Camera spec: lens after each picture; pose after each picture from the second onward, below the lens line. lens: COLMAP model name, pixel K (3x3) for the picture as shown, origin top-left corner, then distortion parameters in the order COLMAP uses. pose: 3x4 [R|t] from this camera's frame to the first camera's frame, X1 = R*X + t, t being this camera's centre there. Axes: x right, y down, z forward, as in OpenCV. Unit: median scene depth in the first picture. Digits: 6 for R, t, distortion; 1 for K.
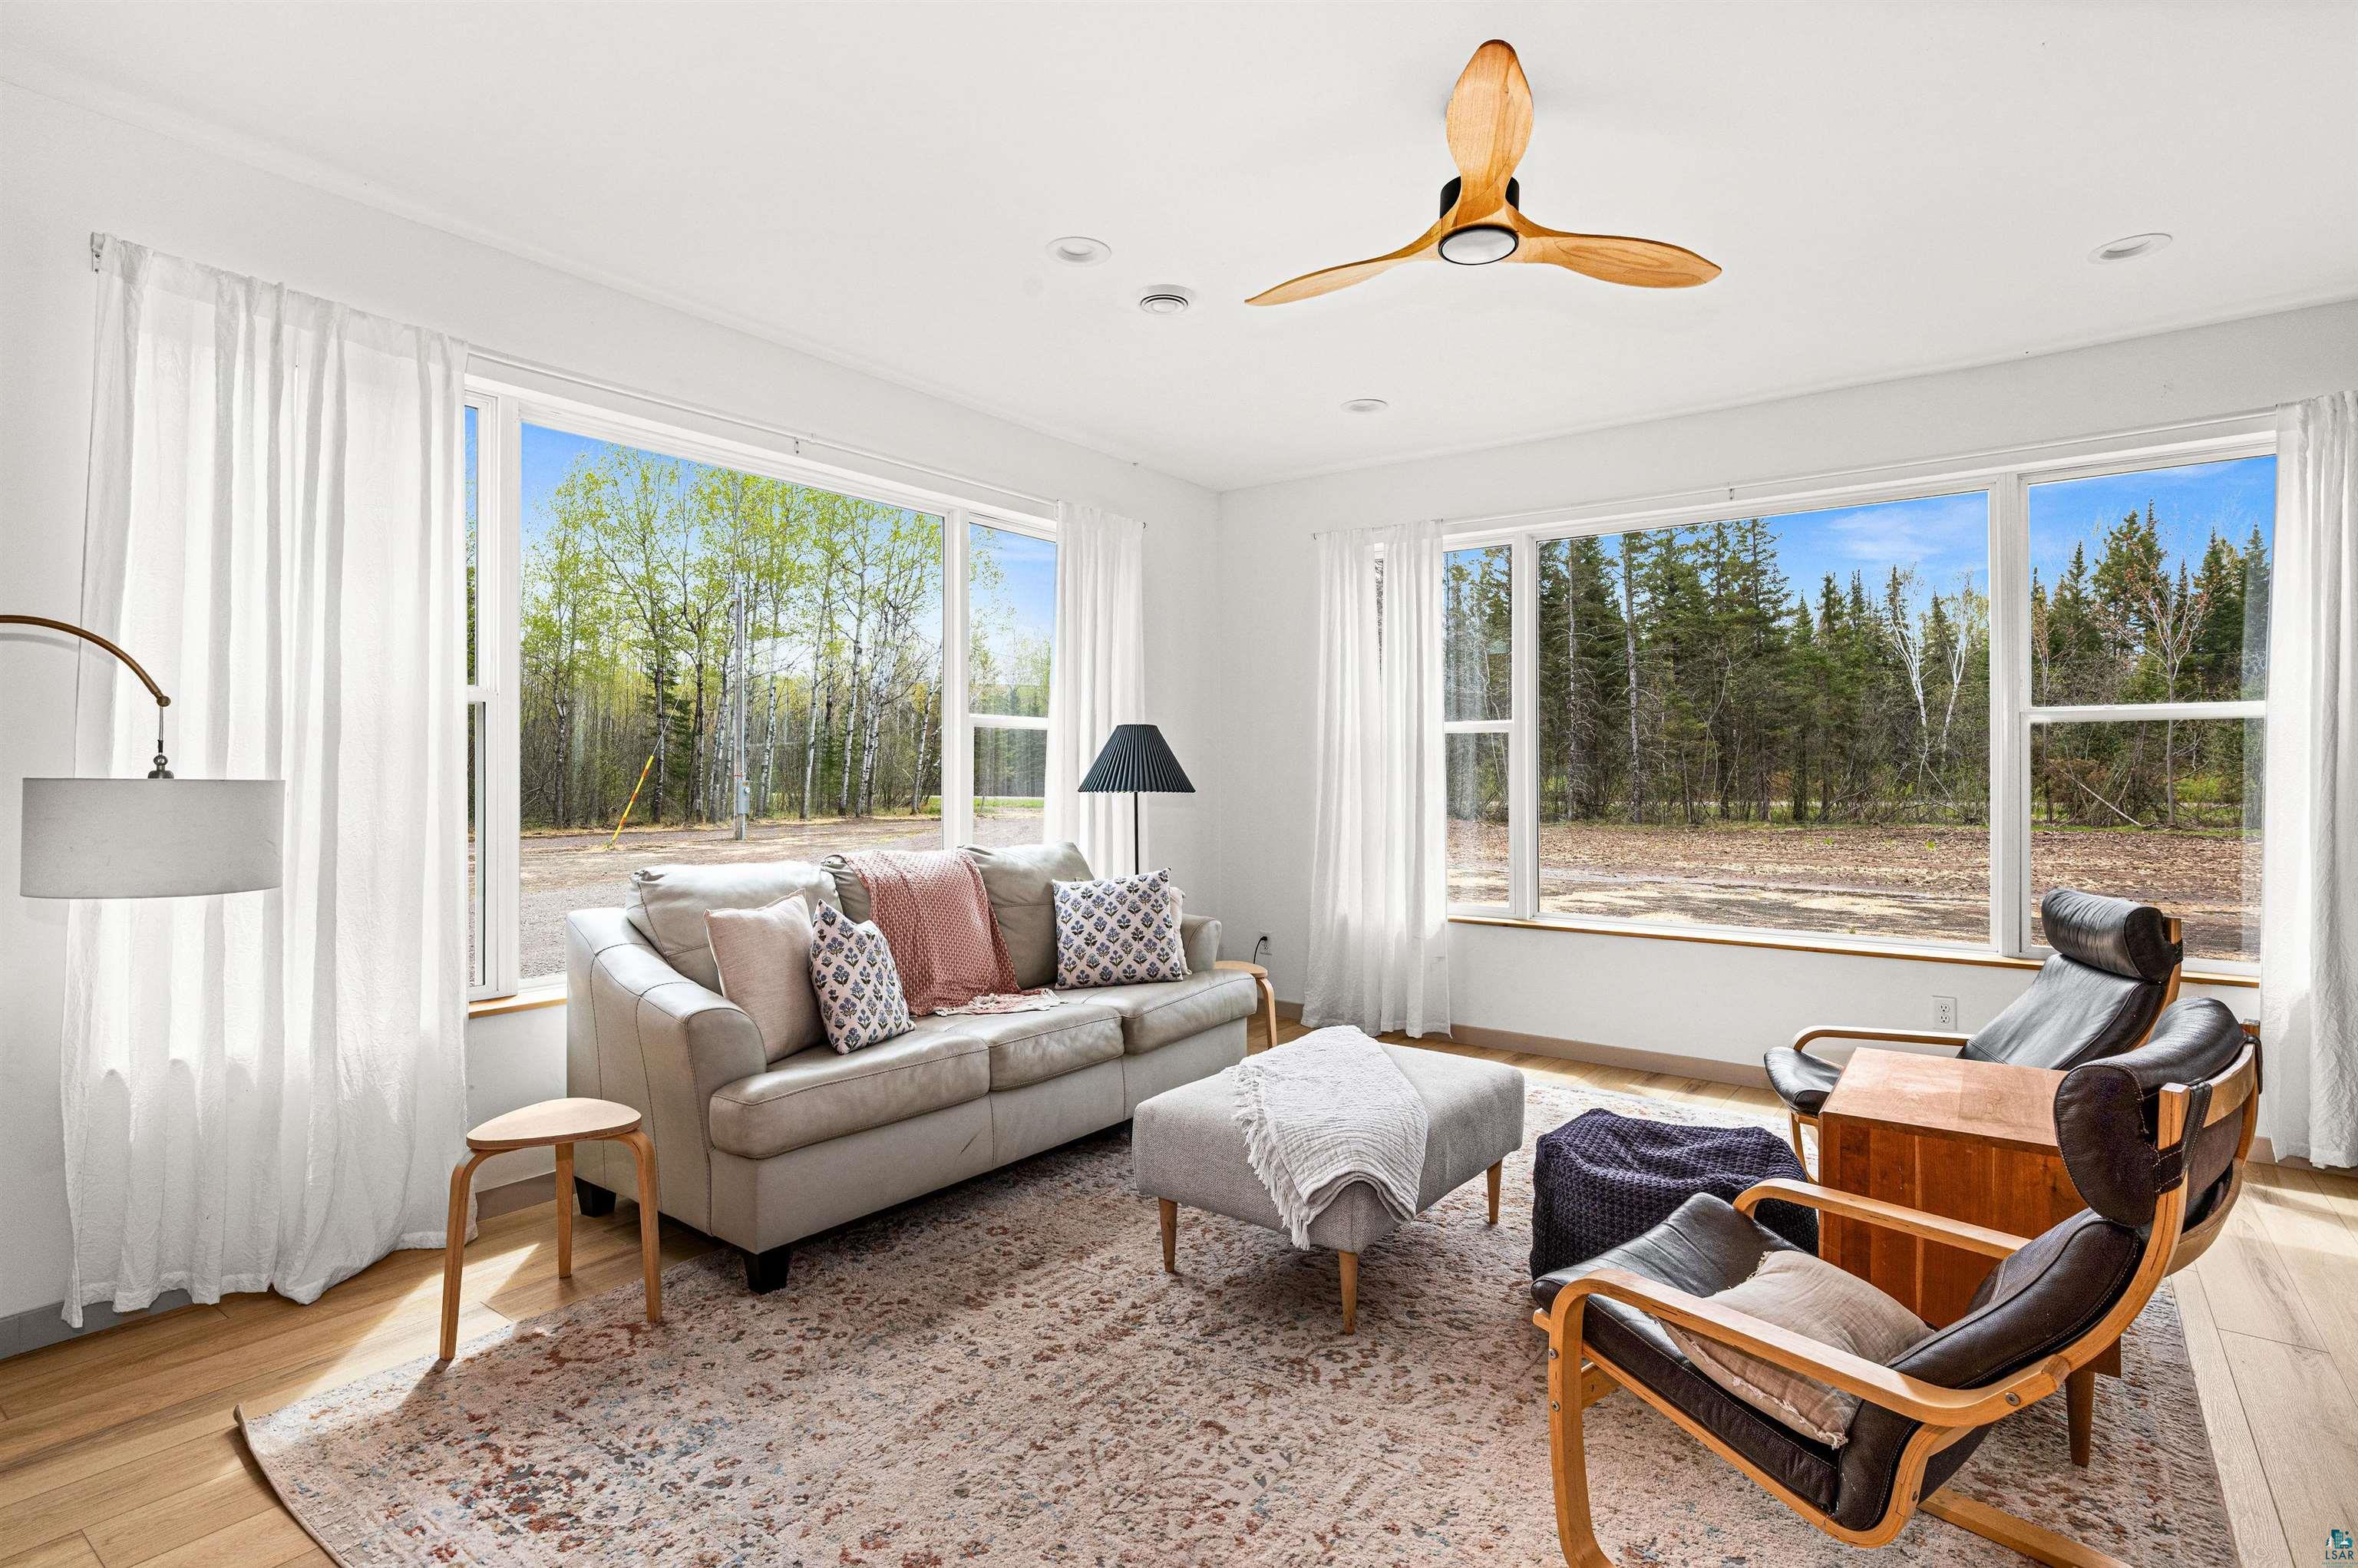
lens RADIAL K [[1151.0, 0, 1179.0], [0, 1151.0, 784.0], [0, 0, 1]] dist [0.000480, 0.000362]
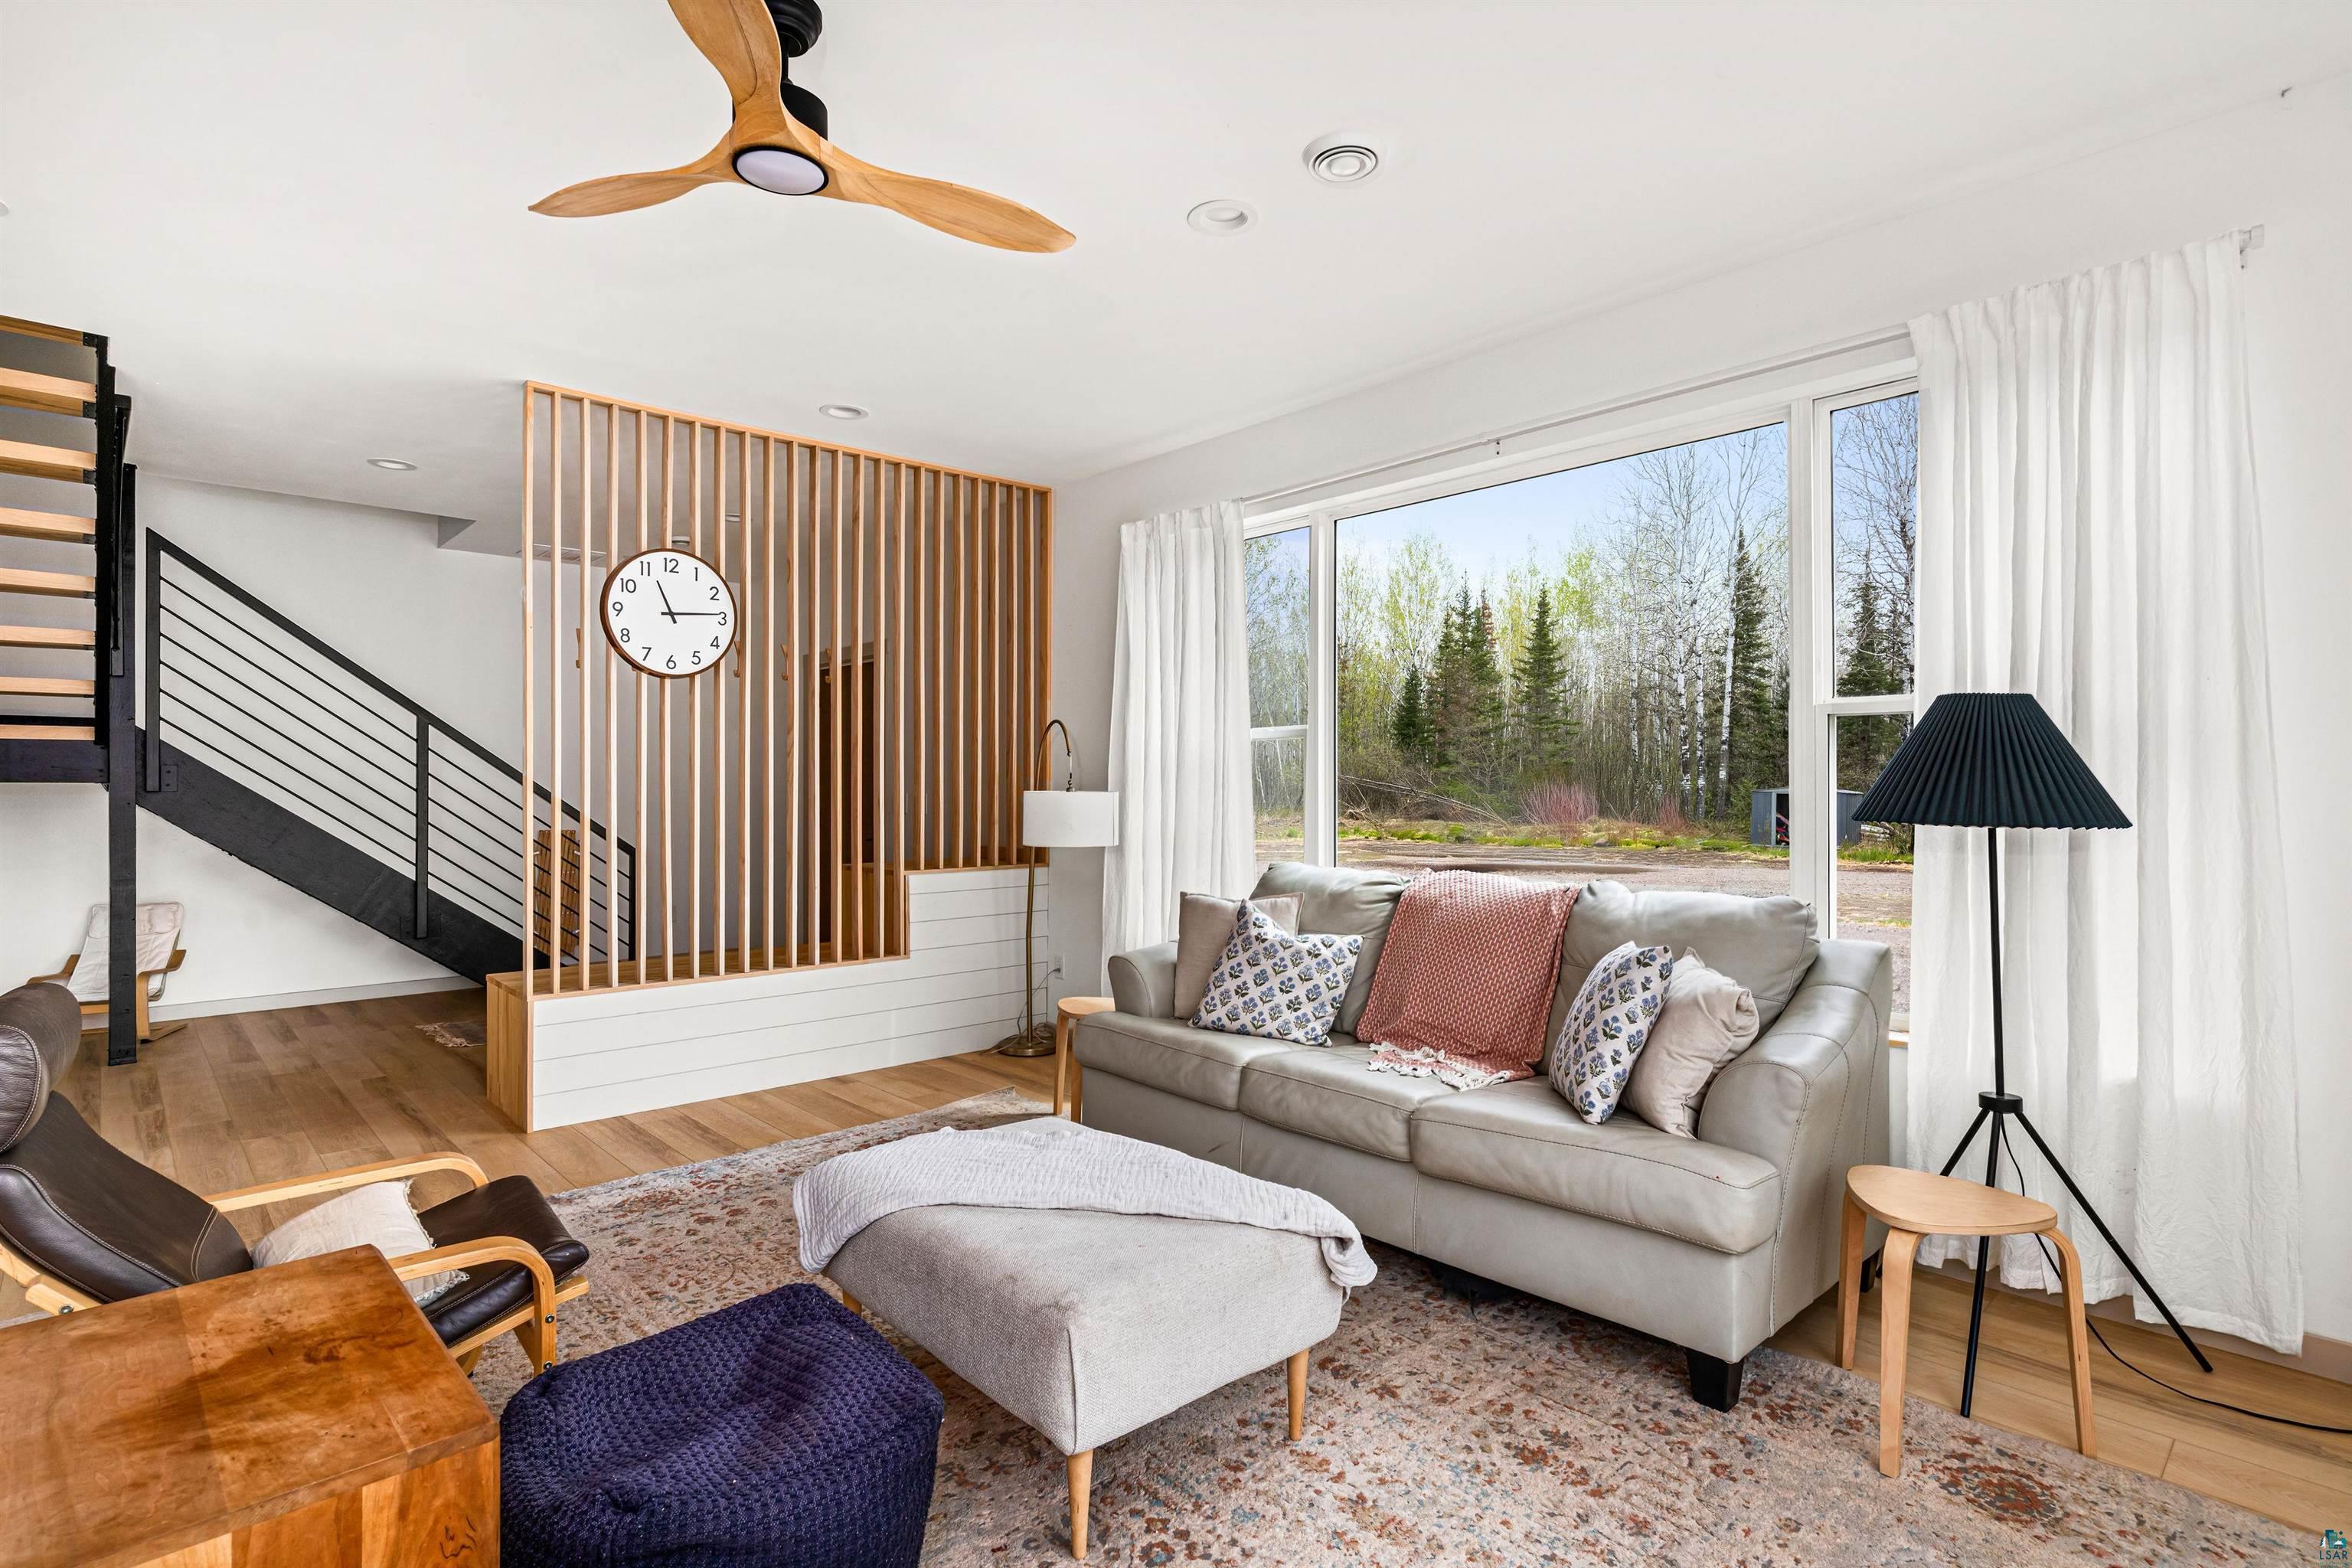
lens RADIAL K [[1148.1, 0, 1176.0], [0, 1148.1, 784.0], [0, 0, 1]] dist [0.000480, 0.000362]
pose [[-0.180718, -0.004185, -0.983526, 0.762699], [-0.007648, 0.999967, -0.002849, -0.010553], [0.983505, 0.007007, -0.180744, 1.043617]]
